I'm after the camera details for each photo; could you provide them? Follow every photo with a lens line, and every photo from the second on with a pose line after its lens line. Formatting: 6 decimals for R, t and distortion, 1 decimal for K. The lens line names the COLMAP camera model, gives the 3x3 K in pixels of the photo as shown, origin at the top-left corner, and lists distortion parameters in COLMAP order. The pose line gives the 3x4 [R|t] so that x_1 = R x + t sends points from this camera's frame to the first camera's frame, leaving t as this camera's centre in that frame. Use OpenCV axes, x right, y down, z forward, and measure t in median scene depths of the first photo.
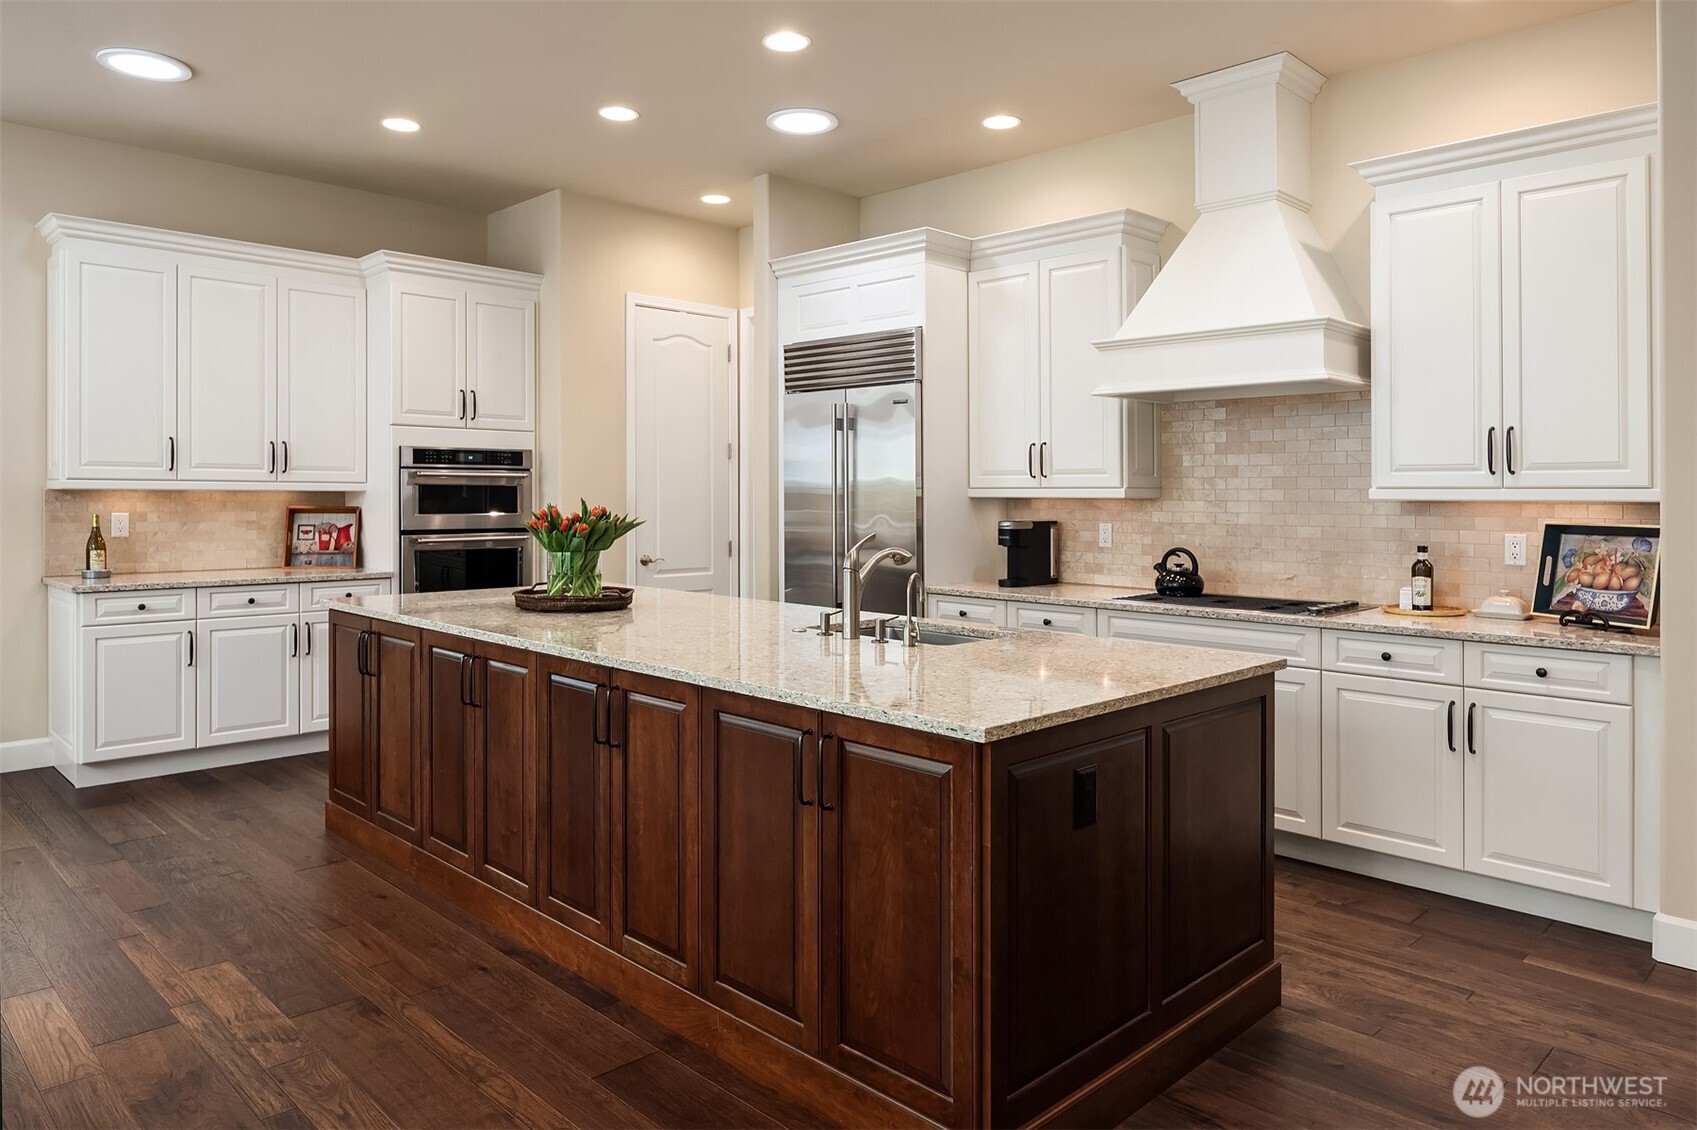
lens RADIAL K [[1108.0, 0, 842.8], [0, 1108.0, 489.1], [0, 0, 1]] dist [-0.001264, 0.000238]
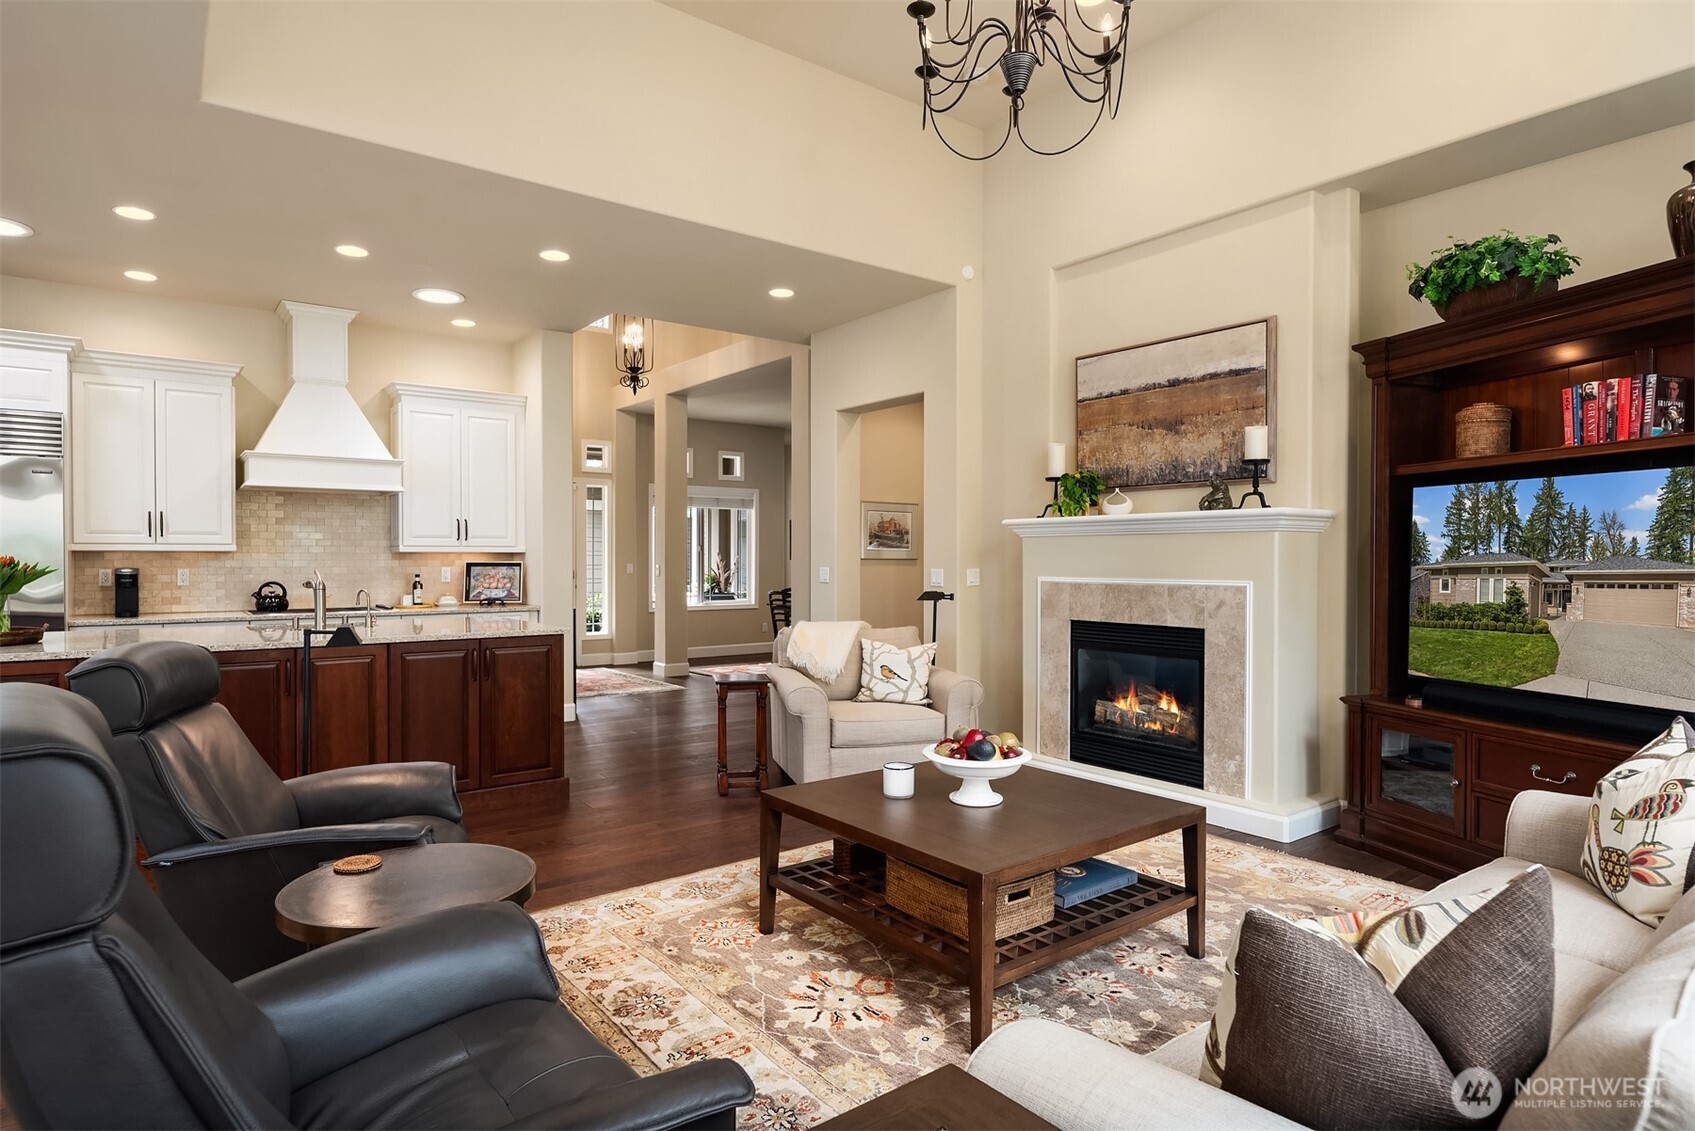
lens RADIAL K [[937.2, 0, 842.4], [0, 937.2, 559.2], [0, 0, 1]] dist [-0.003492, -0.001011]
pose [[0.130151, -0.007426, 0.991466, -0.863272], [-0.004641, 0.999956, 0.008098, 0.004384], [-0.991483, -0.005655, 0.130111, -0.007439]]
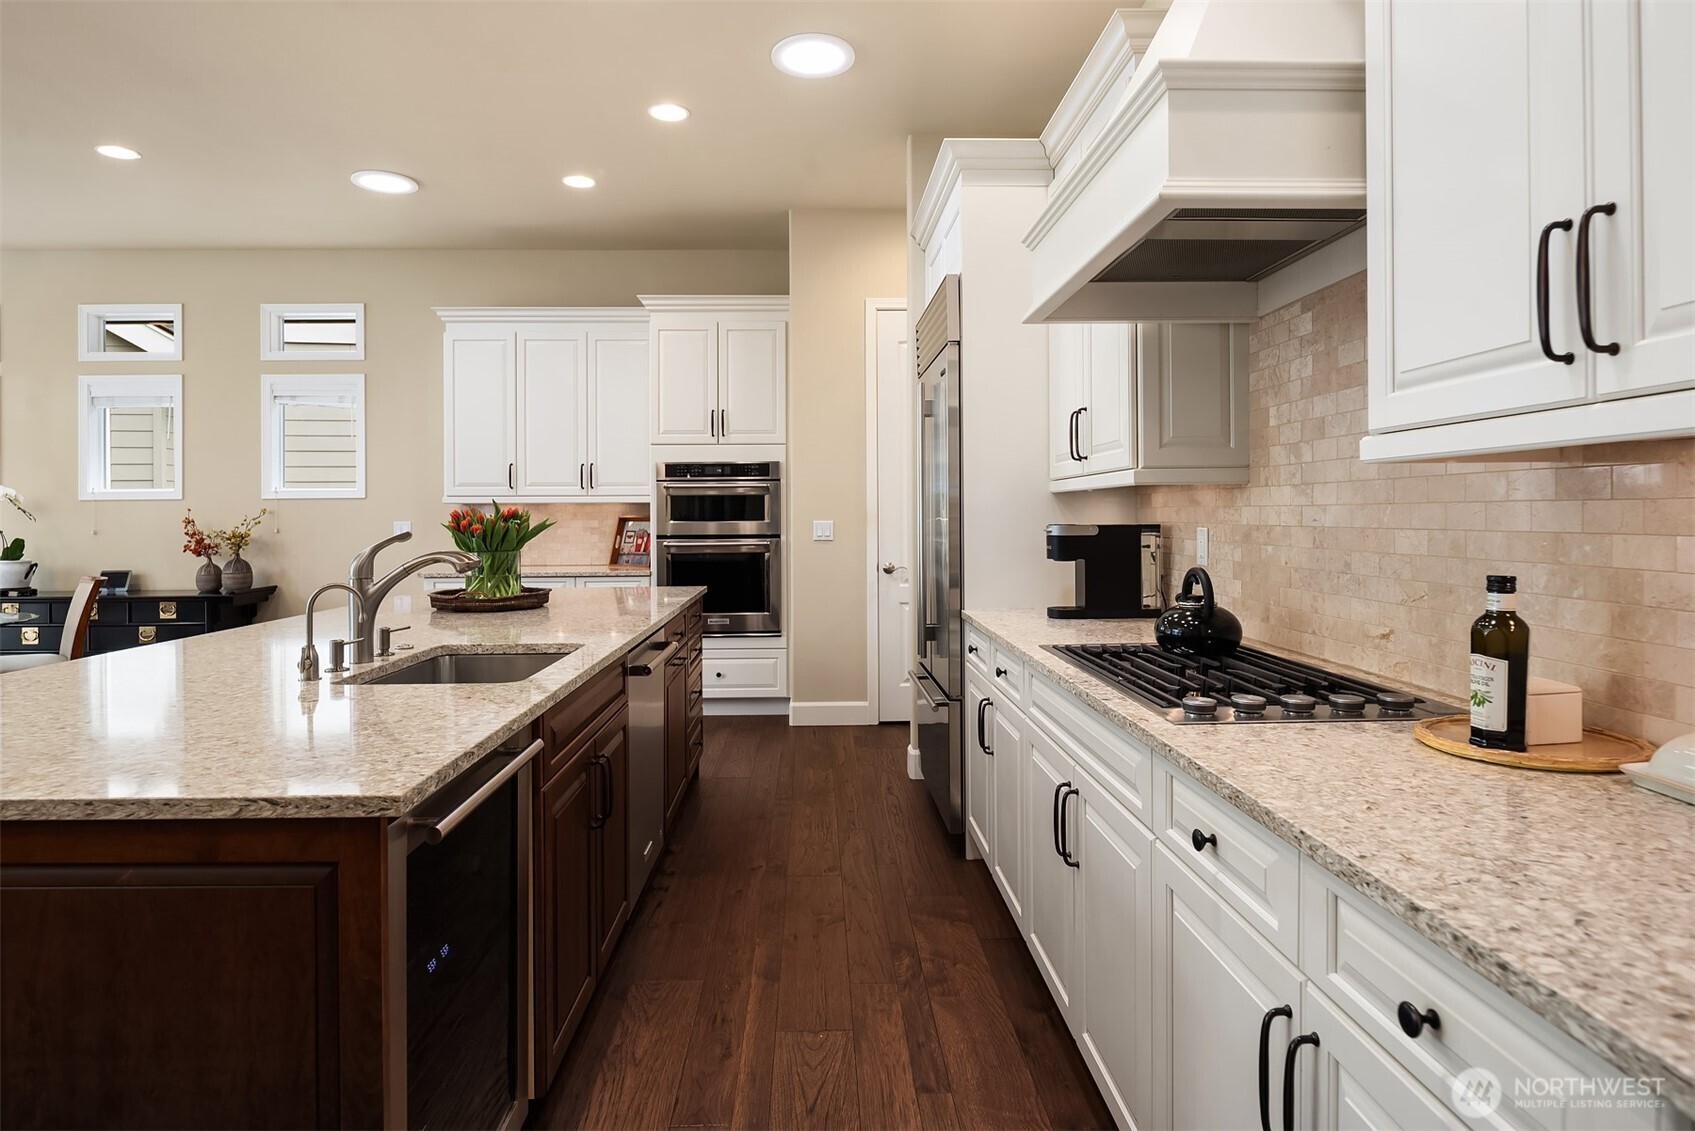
lens RADIAL K [[925.9, 0, 843.3], [0, 925.9, 522.4], [0, 0, 1]] dist [-0.002459, -0.000518]
pose [[0.727973, -0.004649, -0.685590, 0.453688], [0.013279, 0.999885, 0.007319, 0.021433], [0.685477, -0.014432, 0.727951, 0.478724]]
